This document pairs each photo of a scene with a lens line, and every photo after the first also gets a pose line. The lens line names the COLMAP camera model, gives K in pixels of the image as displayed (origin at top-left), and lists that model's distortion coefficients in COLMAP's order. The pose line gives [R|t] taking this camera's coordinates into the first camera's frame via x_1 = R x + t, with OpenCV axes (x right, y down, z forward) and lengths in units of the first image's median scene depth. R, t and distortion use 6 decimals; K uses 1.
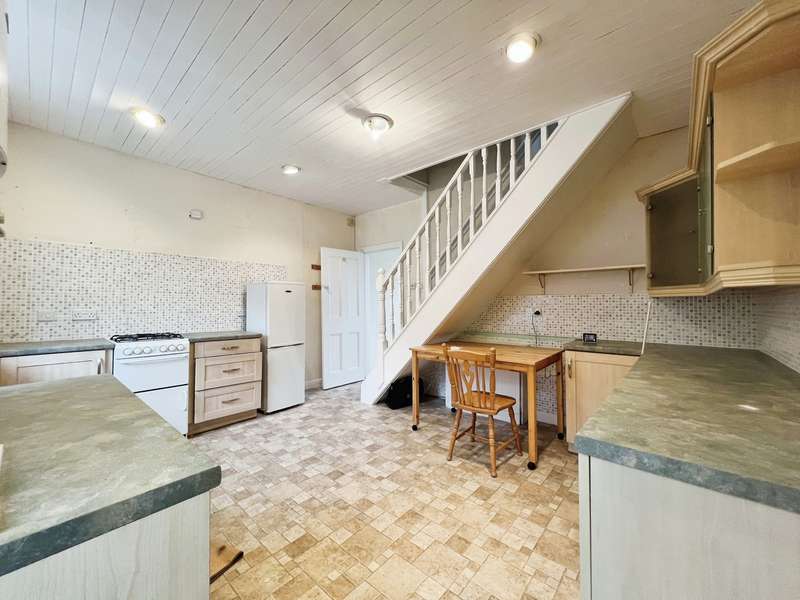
lens RADIAL K [[322.9, 0, 400.7], [0, 322.9, 297.3], [0, 0, 1]] dist [-0.001839, 0.000730]
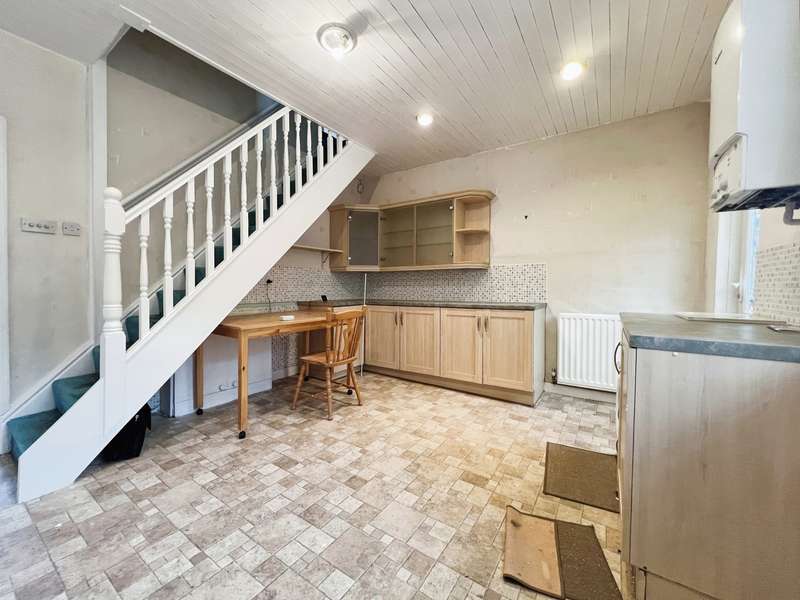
lens RADIAL K [[322.9, 0, 399.4], [0, 322.9, 291.4], [0, 0, 1]] dist [-0.001839, 0.000730]
pose [[-0.137958, -0.015237, 0.990321, -0.923526], [-0.022095, 0.999680, 0.012303, 0.080175], [-0.990192, -0.020184, -0.138250, 0.963704]]
